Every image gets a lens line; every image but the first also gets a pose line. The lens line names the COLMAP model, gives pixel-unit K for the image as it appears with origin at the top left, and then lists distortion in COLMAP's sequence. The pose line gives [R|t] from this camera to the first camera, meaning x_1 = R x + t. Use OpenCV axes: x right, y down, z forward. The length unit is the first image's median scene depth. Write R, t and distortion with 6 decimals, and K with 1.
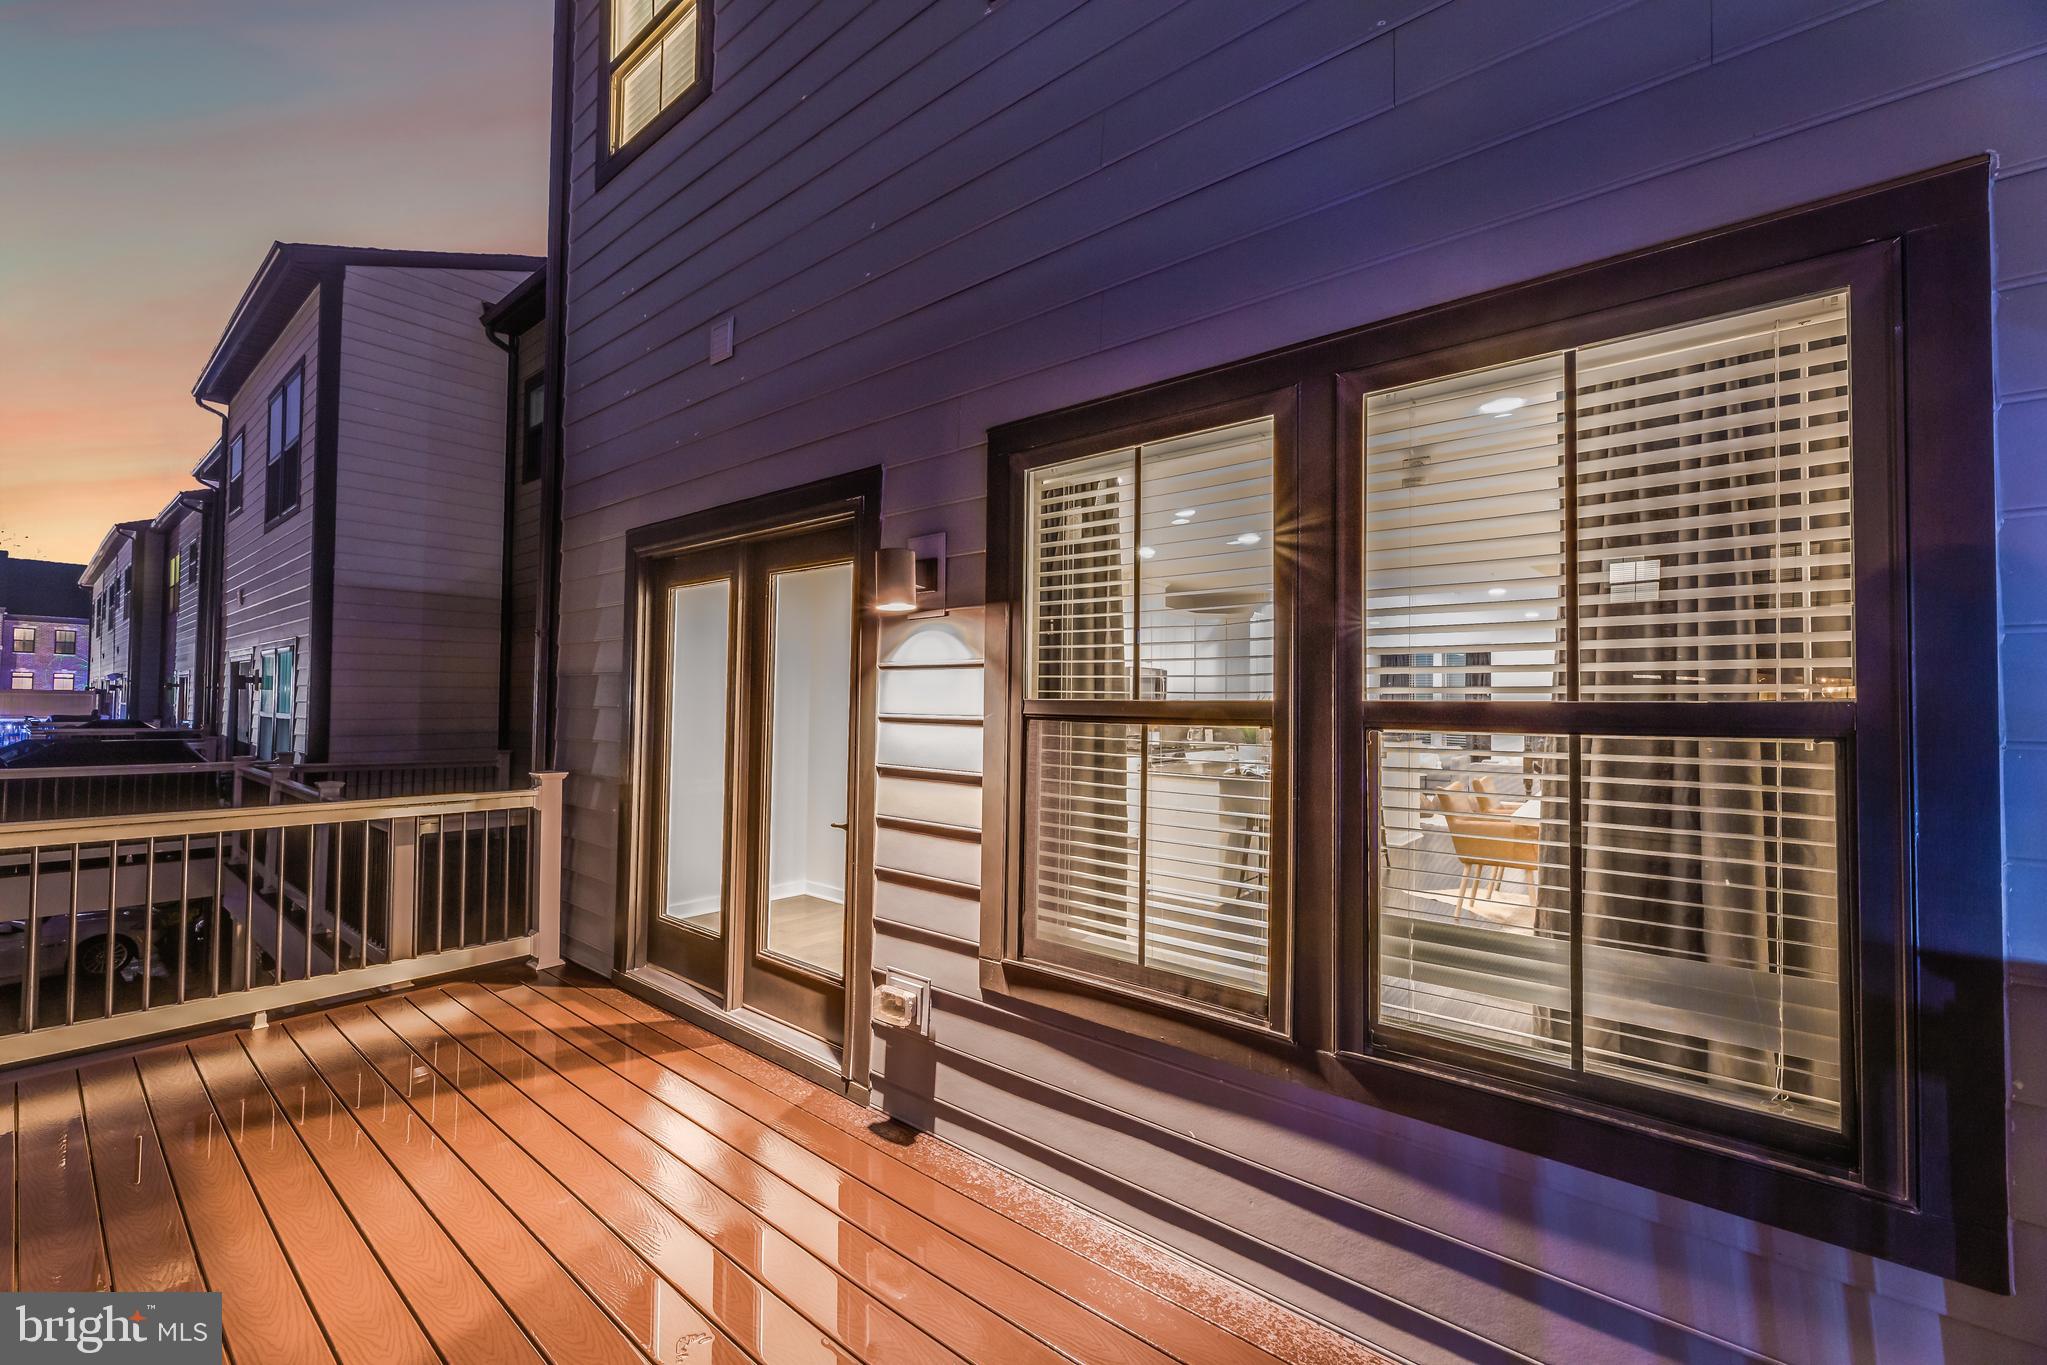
lens RADIAL K [[816.0, 0, 1013.3], [0, 816.0, 684.0], [0, 0, 1]] dist [0.002372, -0.001236]
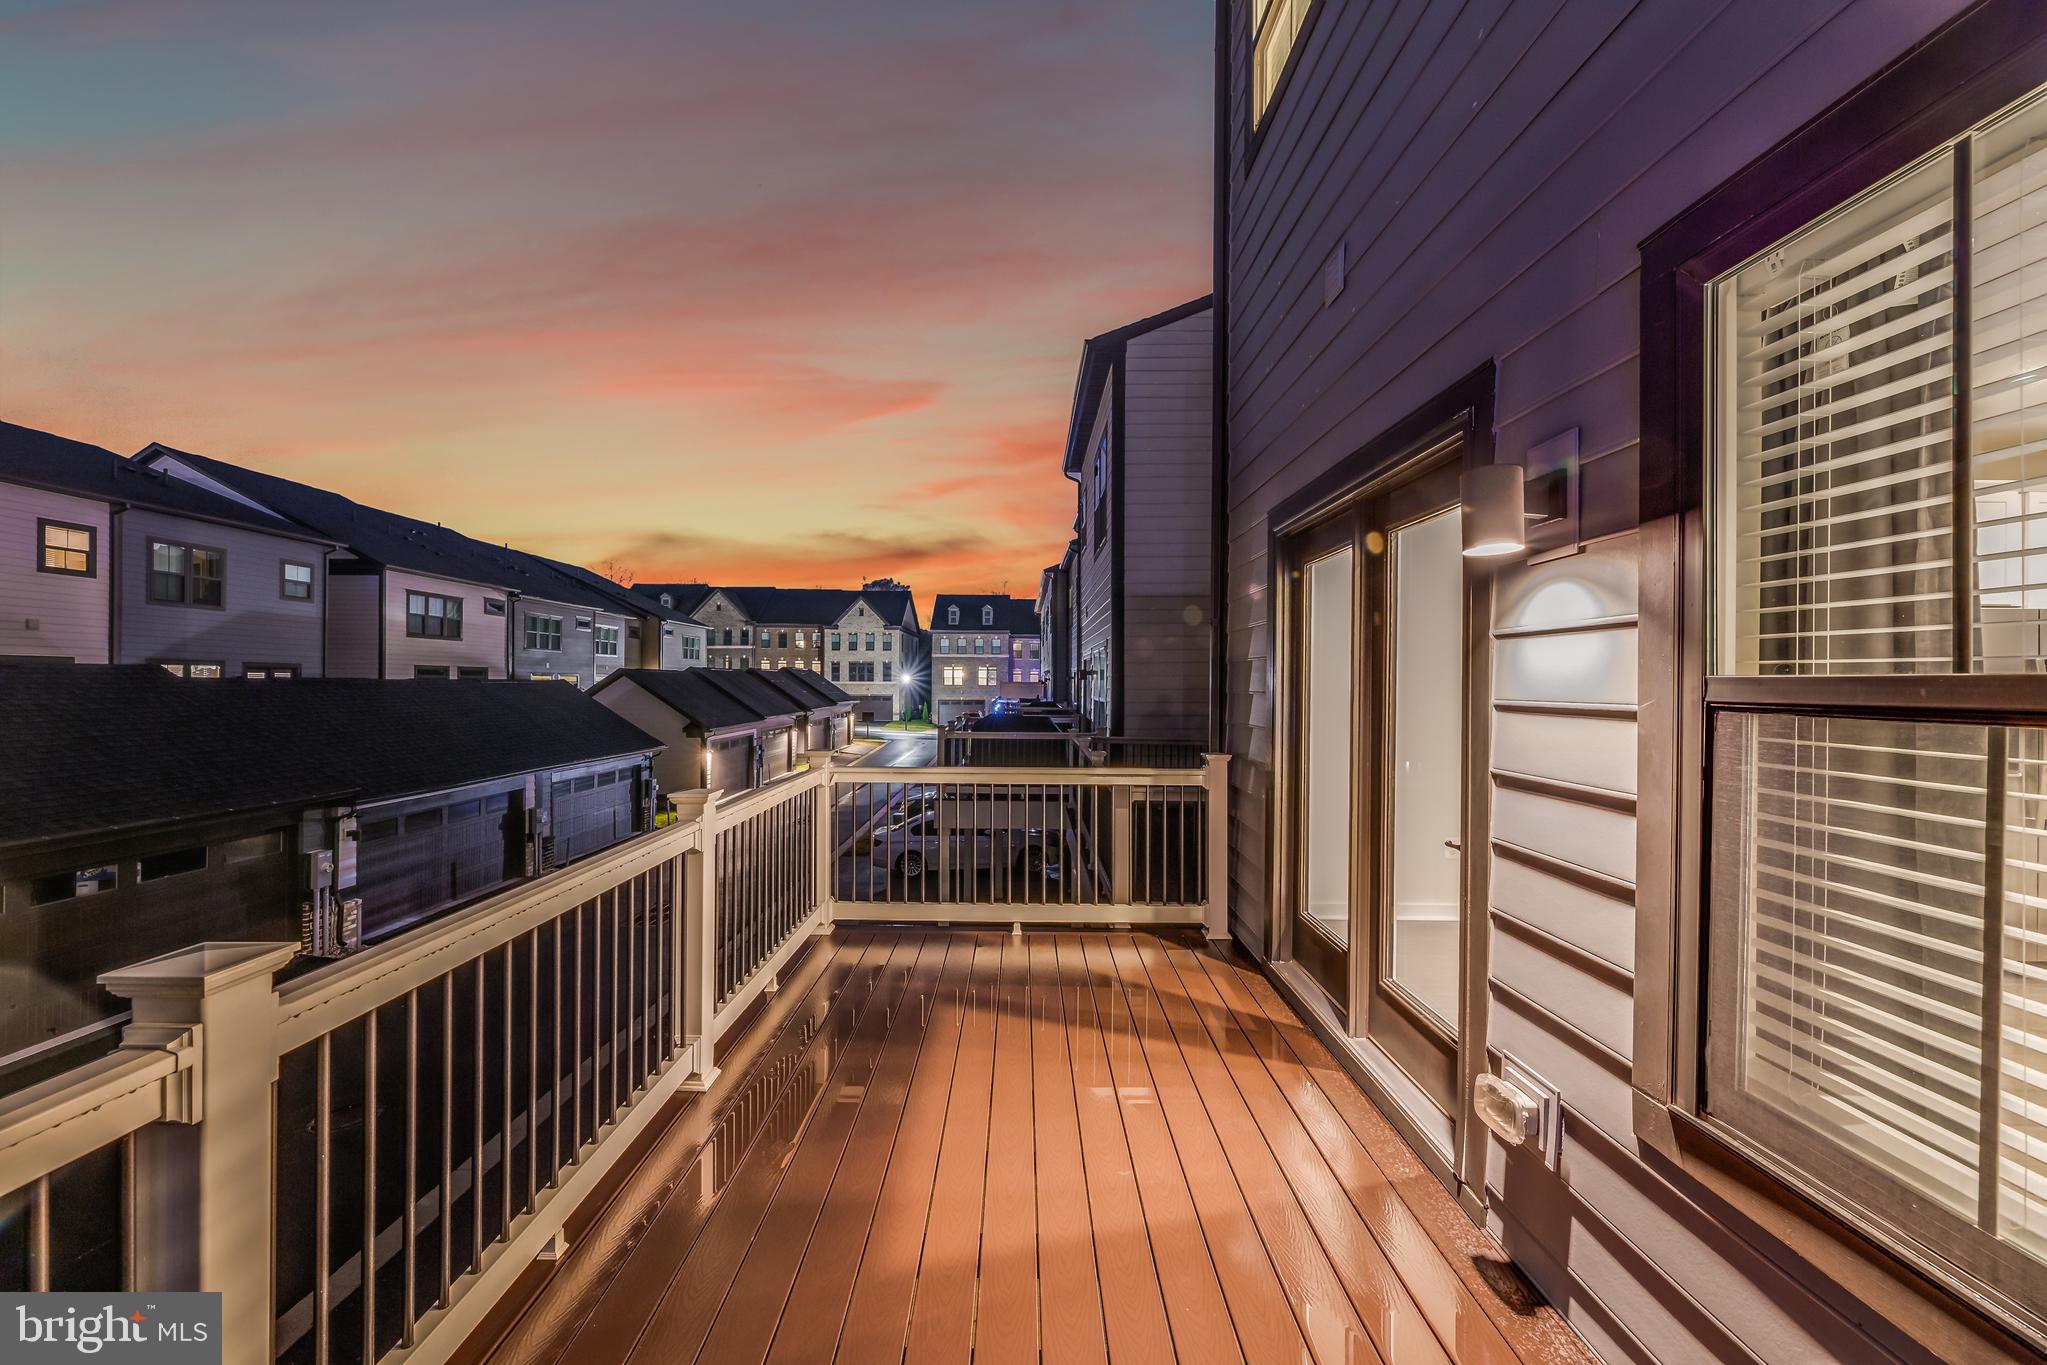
lens RADIAL K [[816.0, 0, 1013.2], [0, 816.0, 683.6], [0, 0, 1]] dist [0.002372, -0.001236]
pose [[0.617841, -0.011913, -0.786213, 0.143397], [0.026361, 0.999637, 0.005569, 0.006471], [0.785861, -0.024166, 0.617930, 0.211448]]
